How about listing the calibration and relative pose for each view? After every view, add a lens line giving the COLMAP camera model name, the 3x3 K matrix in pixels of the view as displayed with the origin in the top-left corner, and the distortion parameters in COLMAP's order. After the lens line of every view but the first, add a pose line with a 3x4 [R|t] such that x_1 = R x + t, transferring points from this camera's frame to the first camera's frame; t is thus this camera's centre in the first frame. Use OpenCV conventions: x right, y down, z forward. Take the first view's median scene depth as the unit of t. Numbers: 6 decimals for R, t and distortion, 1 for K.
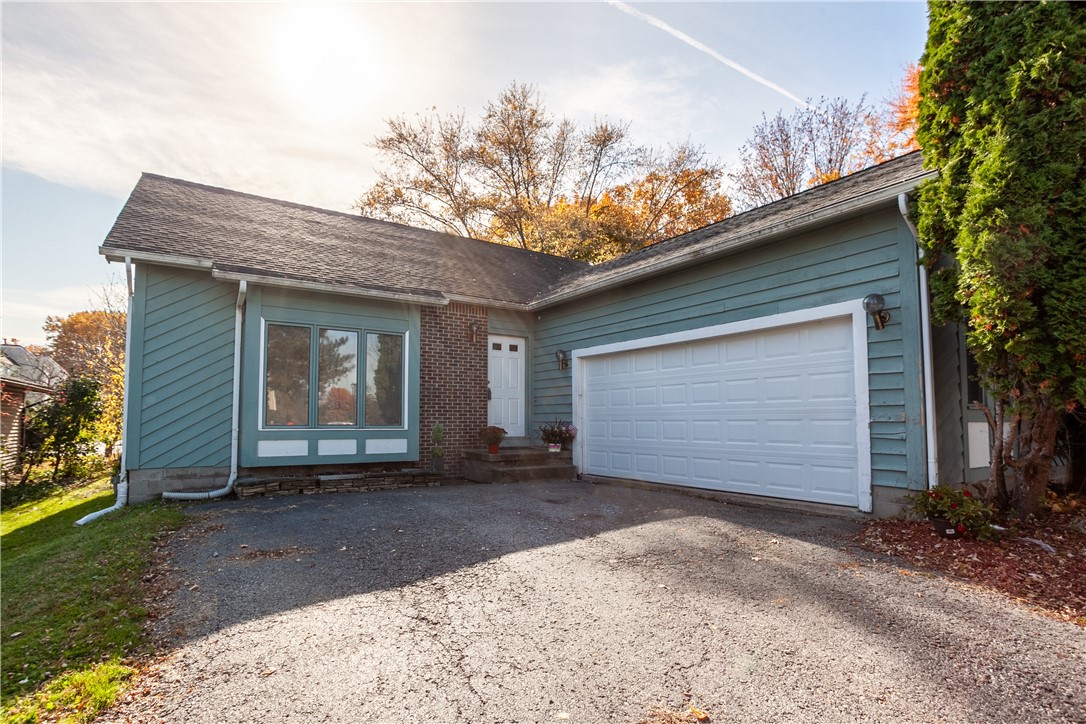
lens RADIAL K [[546.5, 0, 545.9], [0, 546.5, 388.4], [0, 0, 1]] dist [-0.056080, 0.000900]
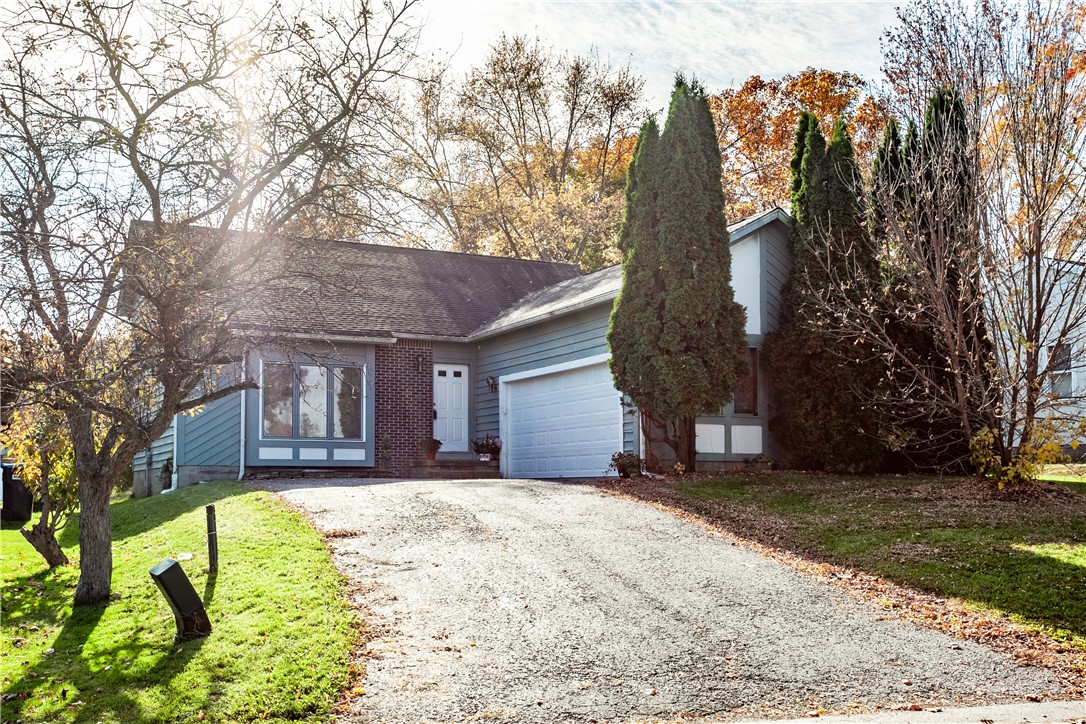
lens RADIAL K [[1119.5, 0, 543.0], [0, 1119.5, 362.0], [0, 0, 1]] dist [-0.145379, 0.002180]
pose [[0.992736, -0.019295, -0.118756, 0.445296], [0.012846, 0.998413, -0.054832, 0.035148], [0.119625, 0.052908, 0.991408, -1.458450]]
